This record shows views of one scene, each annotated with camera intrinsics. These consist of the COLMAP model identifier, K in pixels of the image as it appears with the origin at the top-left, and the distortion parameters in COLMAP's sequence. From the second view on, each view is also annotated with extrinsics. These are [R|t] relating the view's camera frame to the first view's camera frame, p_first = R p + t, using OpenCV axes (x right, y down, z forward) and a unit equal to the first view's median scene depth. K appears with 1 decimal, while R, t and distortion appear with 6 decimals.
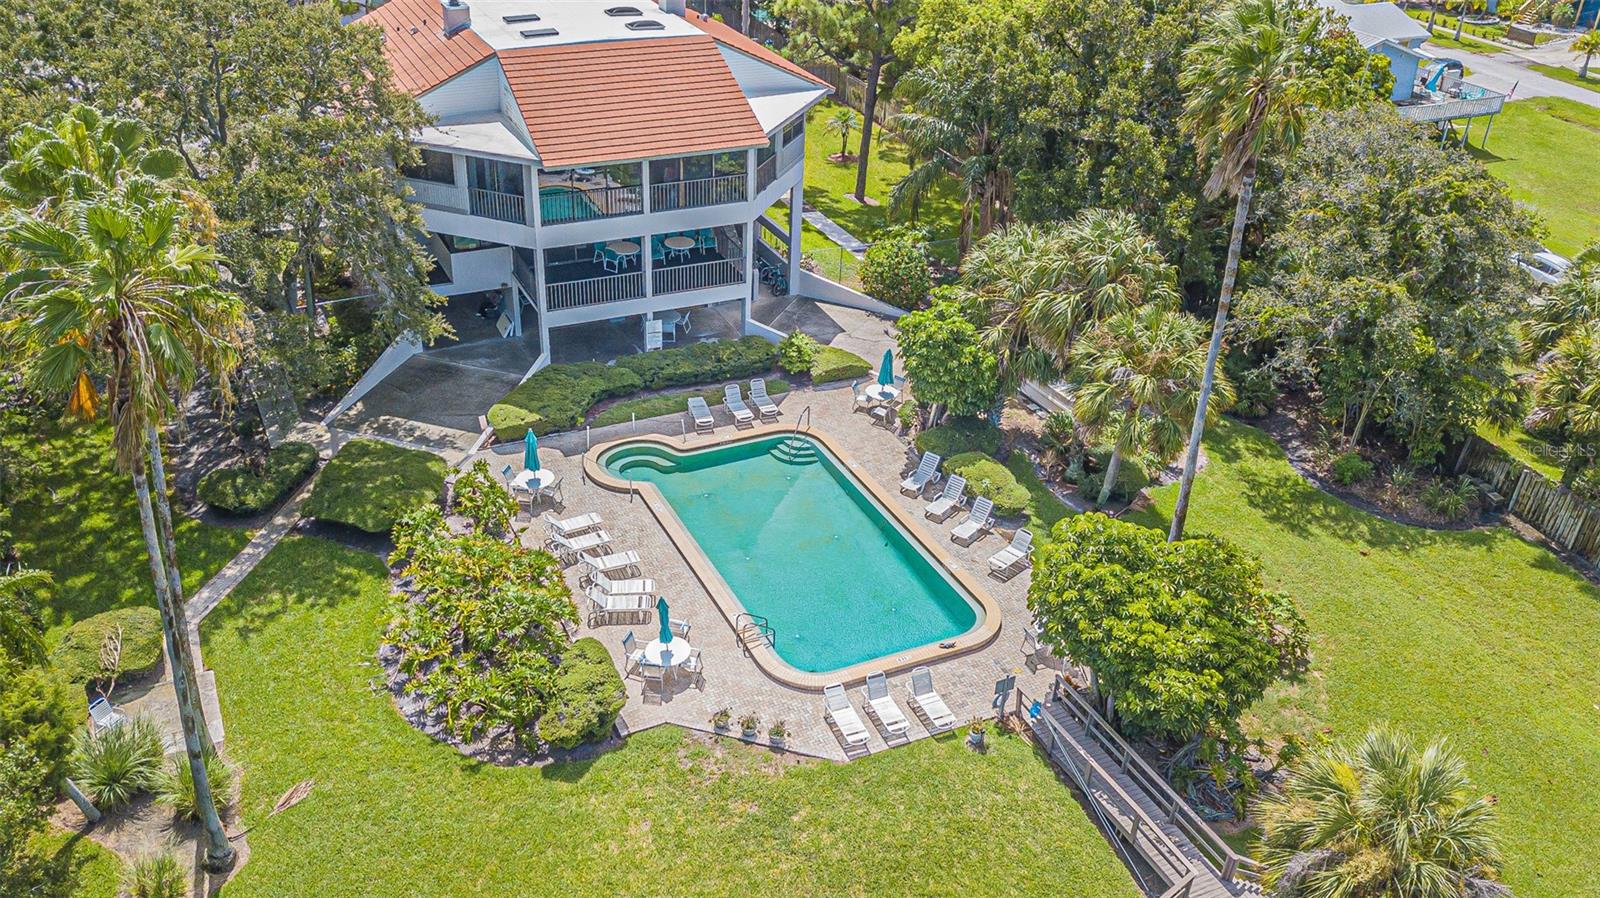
lens RADIAL K [[1333.8, 0, 808.8], [0, 1333.8, 453.8], [0, 0, 1]] dist [0.063572, -0.023693]
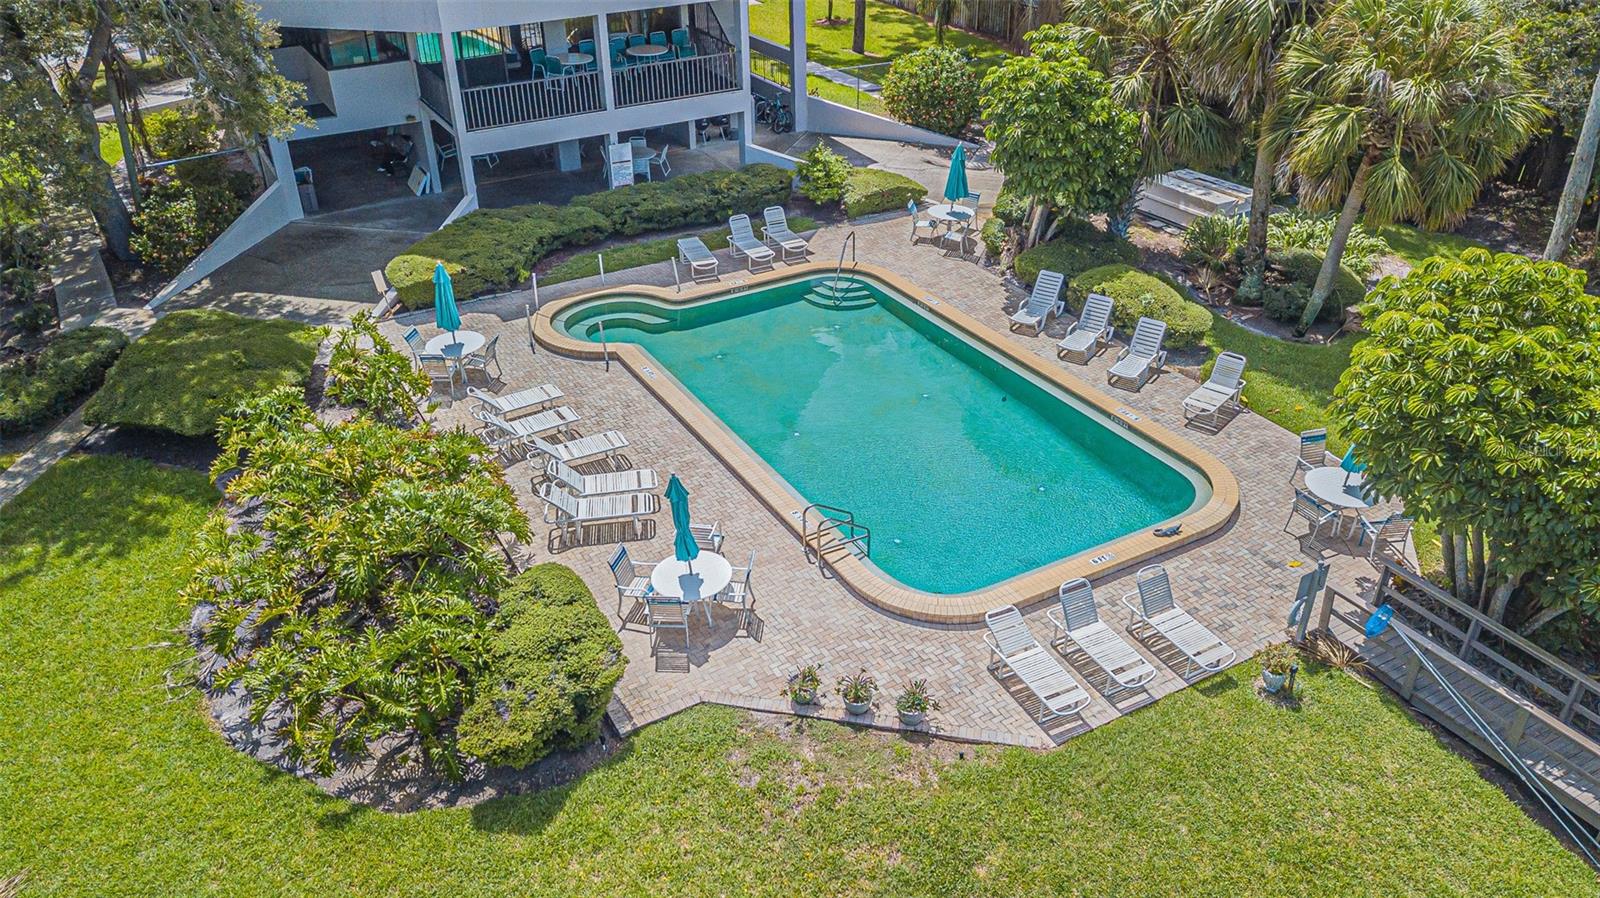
lens RADIAL K [[1212.7, 0, 797.7], [0, 1212.7, 439.4], [0, 0, 1]] dist [0.005545, 0.027994]
pose [[0.996514, -0.080536, 0.021749, -0.060260], [0.080743, 0.996696, -0.008805, 0.087987], [-0.020968, 0.010530, 0.999725, 0.437435]]
